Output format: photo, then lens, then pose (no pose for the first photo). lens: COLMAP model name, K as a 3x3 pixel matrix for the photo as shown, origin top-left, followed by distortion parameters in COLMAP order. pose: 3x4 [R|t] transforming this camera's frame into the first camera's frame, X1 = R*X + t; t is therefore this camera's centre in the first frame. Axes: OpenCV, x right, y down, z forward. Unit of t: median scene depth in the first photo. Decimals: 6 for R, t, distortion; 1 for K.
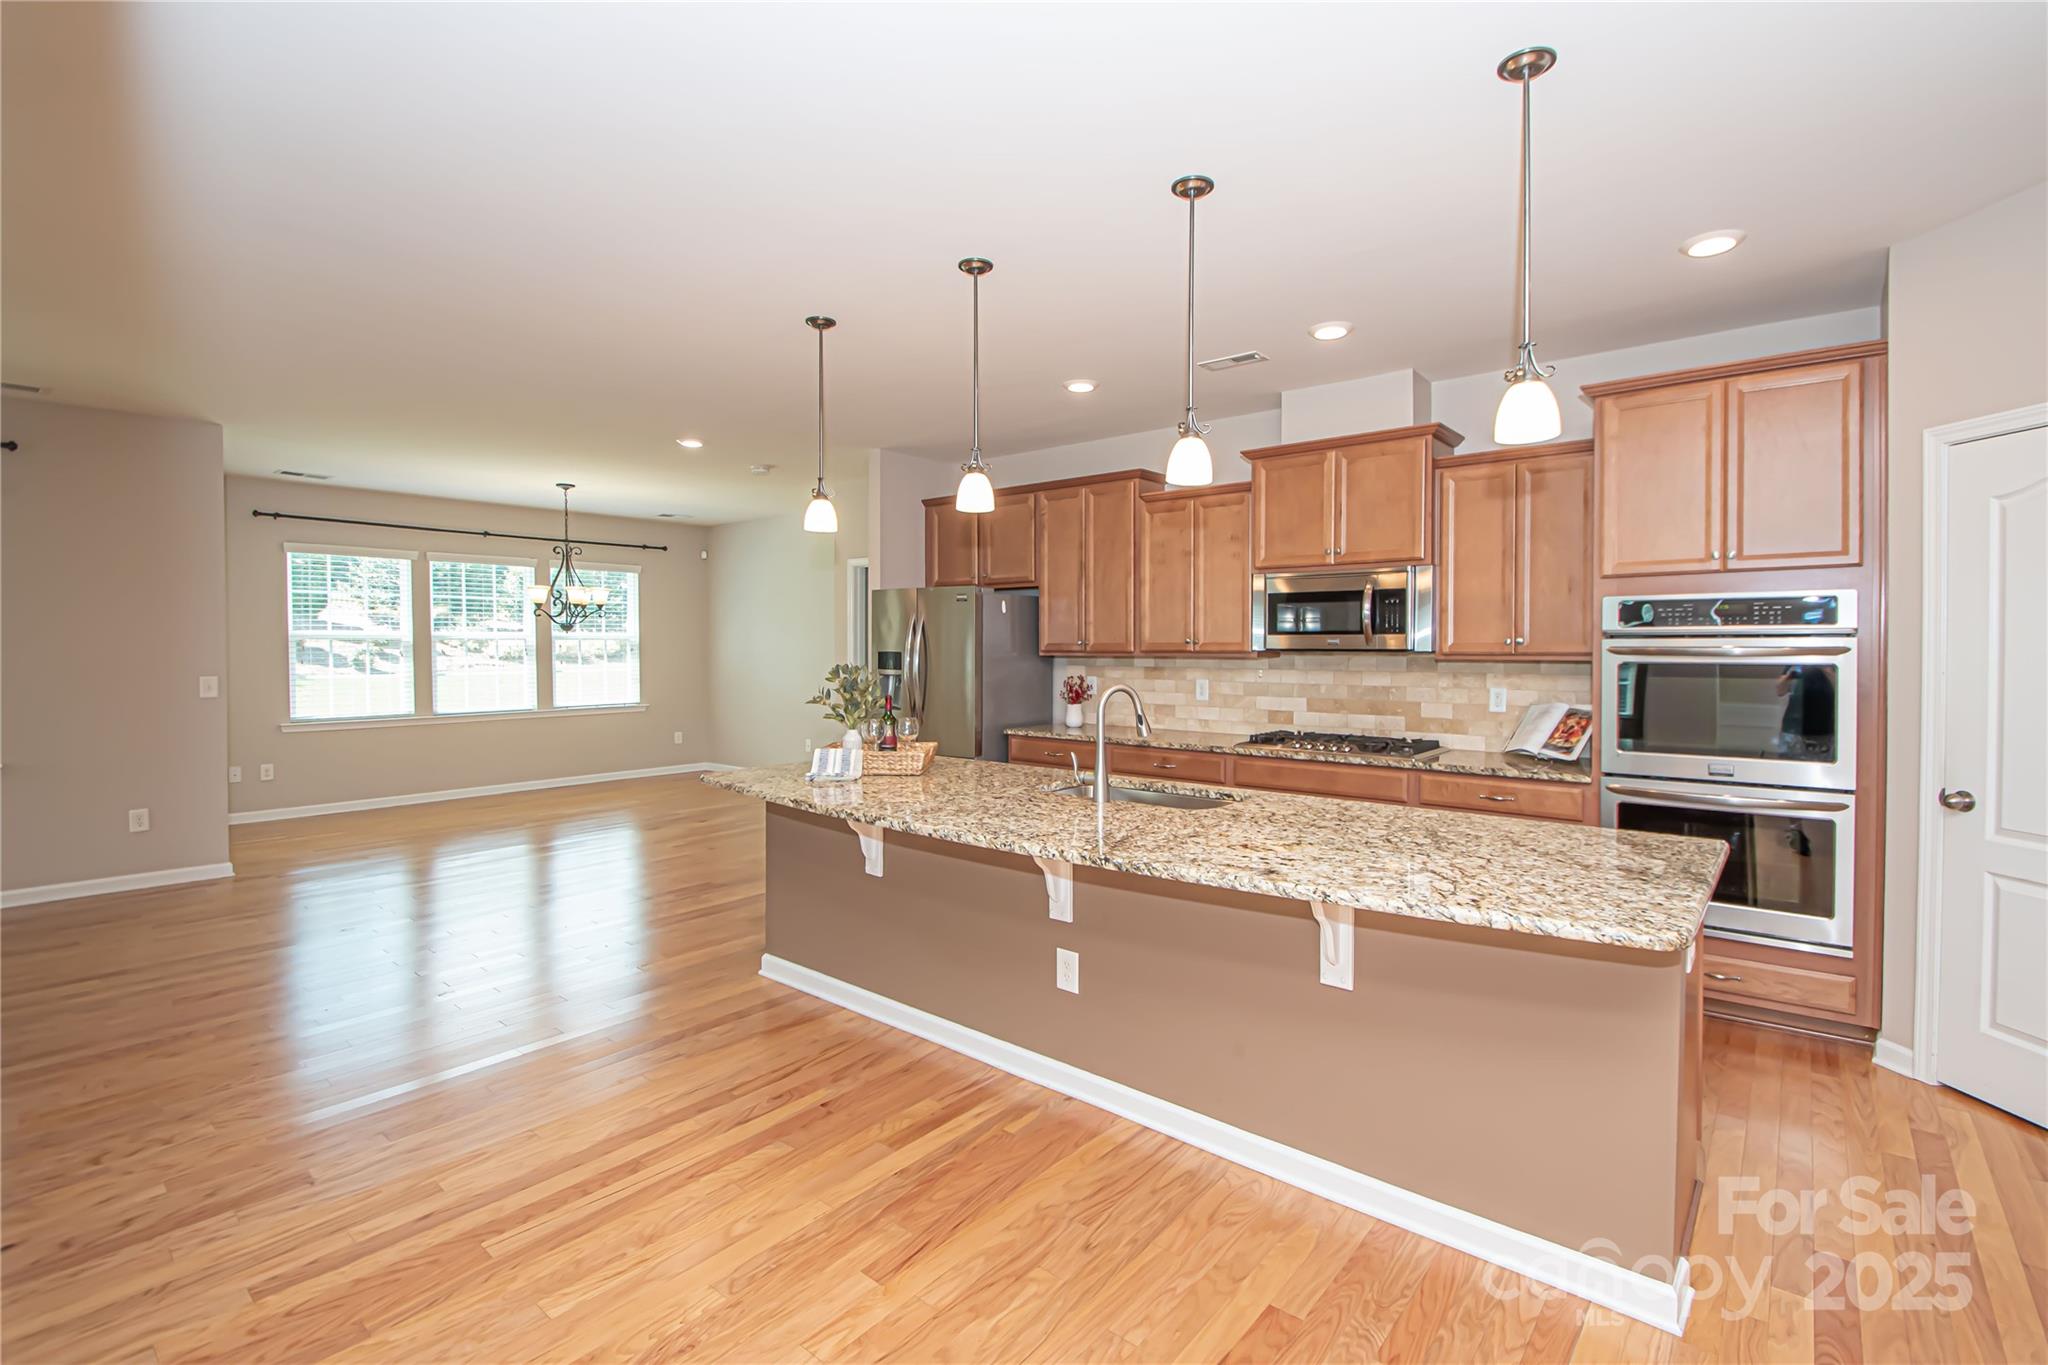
lens RADIAL K [[930.4, 0, 1032.7], [0, 930.4, 674.9], [0, 0, 1]] dist [-0.000306, -0.001447]
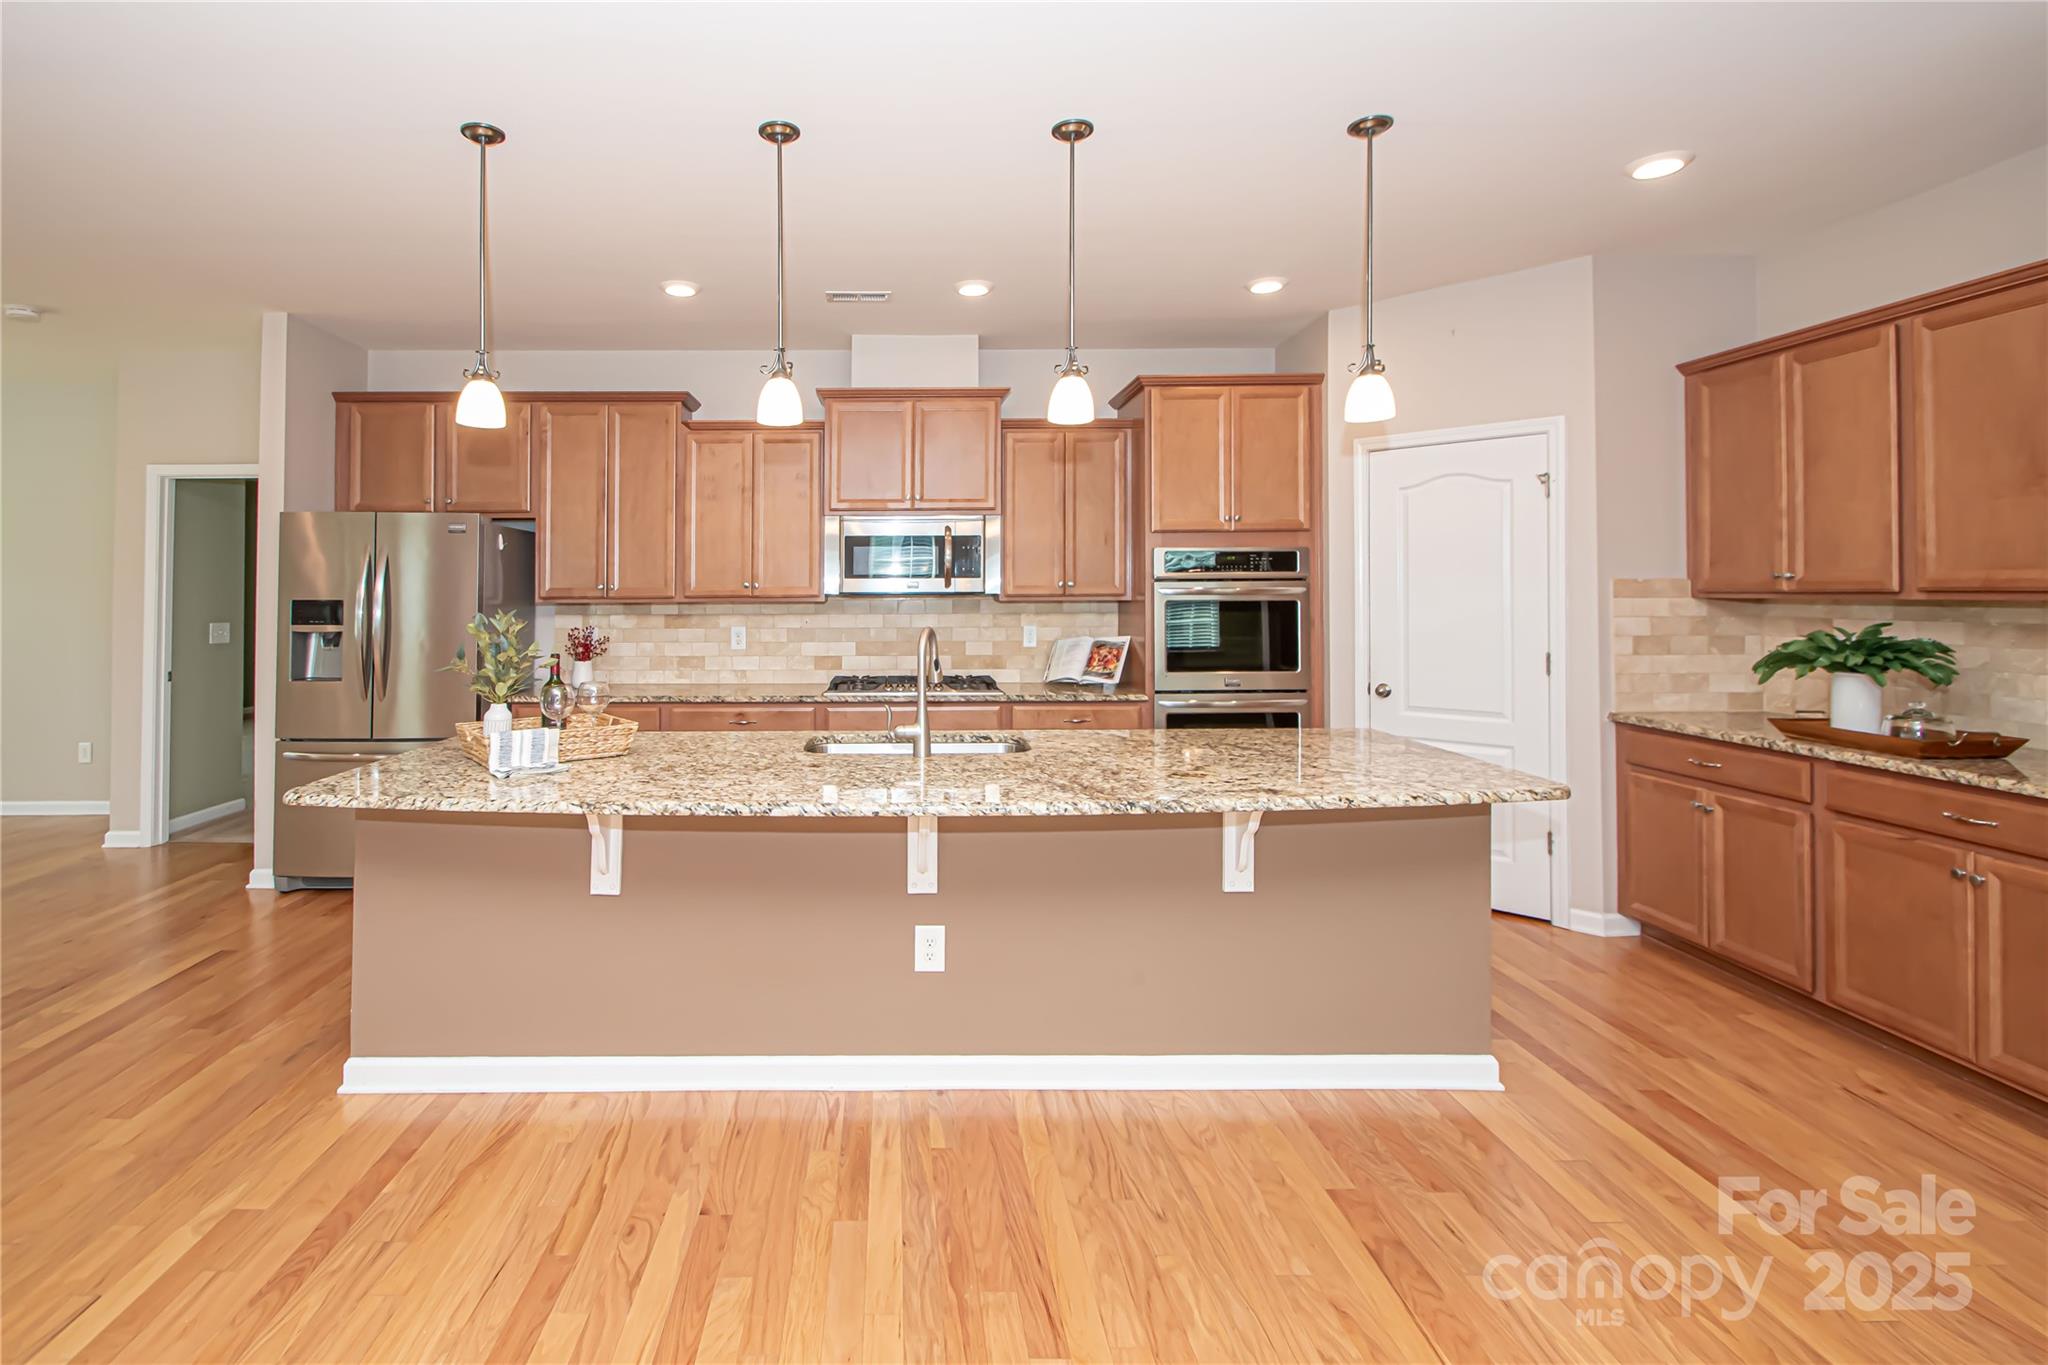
lens RADIAL K [[938.1, 0, 1024.4], [0, 938.1, 595.4], [0, 0, 1]] dist [0.003311, -0.000658]
pose [[0.766532, -0.006538, 0.642172, -0.260992], [0.025476, 0.999471, -0.020234, -0.000191], [-0.641700, 0.031870, 0.766293, 0.133779]]
